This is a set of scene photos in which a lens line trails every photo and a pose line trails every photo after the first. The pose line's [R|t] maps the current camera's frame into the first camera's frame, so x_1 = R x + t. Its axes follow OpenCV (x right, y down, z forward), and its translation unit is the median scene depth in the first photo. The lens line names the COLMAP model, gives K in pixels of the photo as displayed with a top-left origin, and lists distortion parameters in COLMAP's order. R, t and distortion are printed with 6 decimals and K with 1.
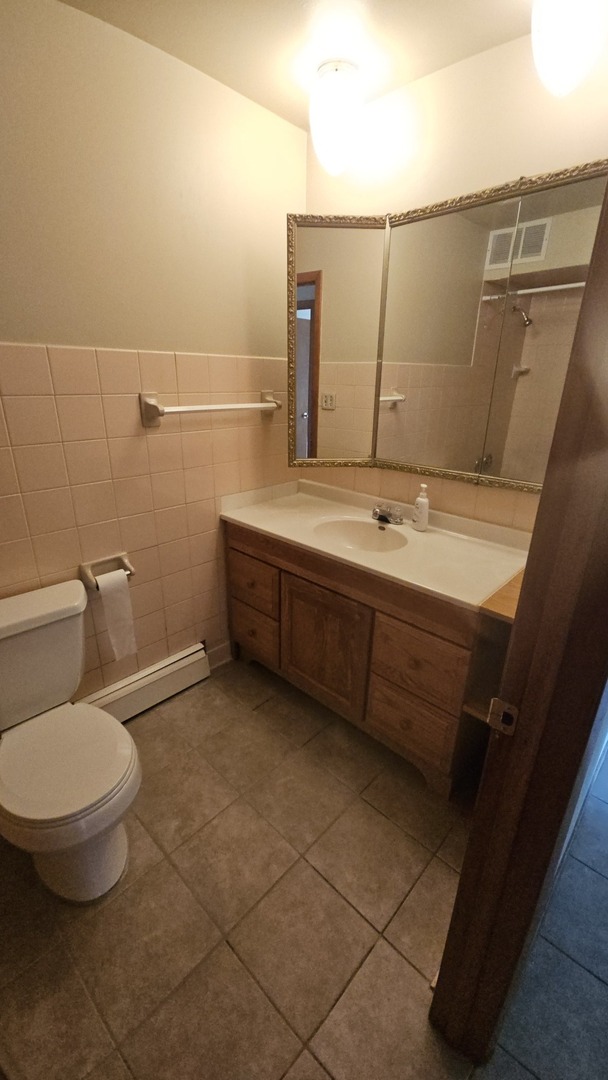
lens RADIAL K [[437.6, 0, 300.8], [0, 437.6, 540.6], [0, 0, 1]] dist [0.002314, -0.004396]
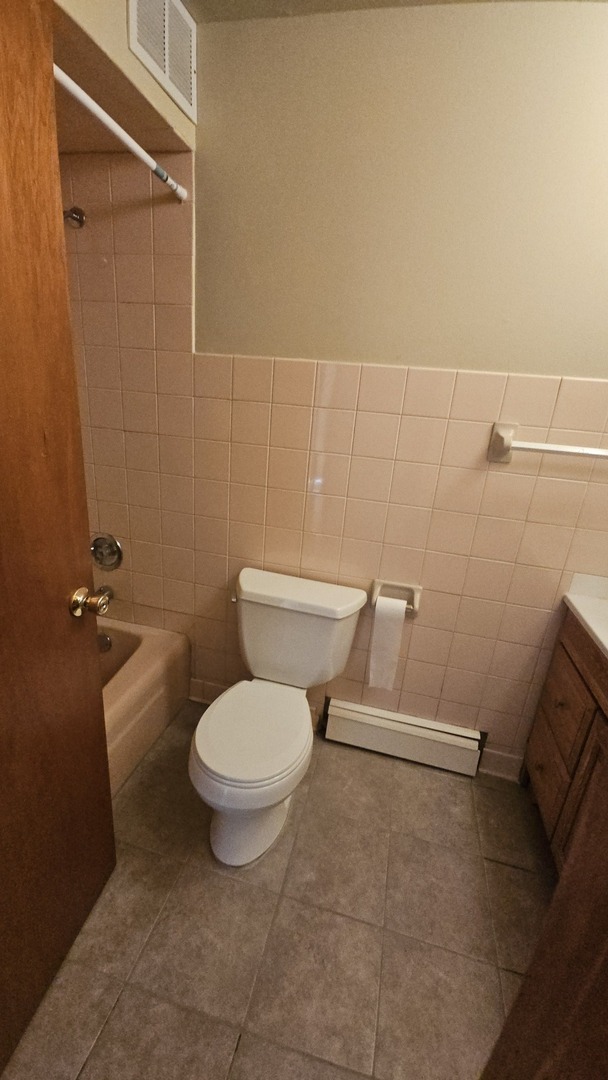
lens RADIAL K [[437.6, 0, 304.1], [0, 437.6, 540.5], [0, 0, 1]] dist [0.002314, -0.004396]
pose [[0.494502, 0.294941, -0.817605, 0.208958], [-0.369161, 0.922875, 0.109641, -0.075634], [0.786885, 0.247610, 0.565244, 0.267374]]
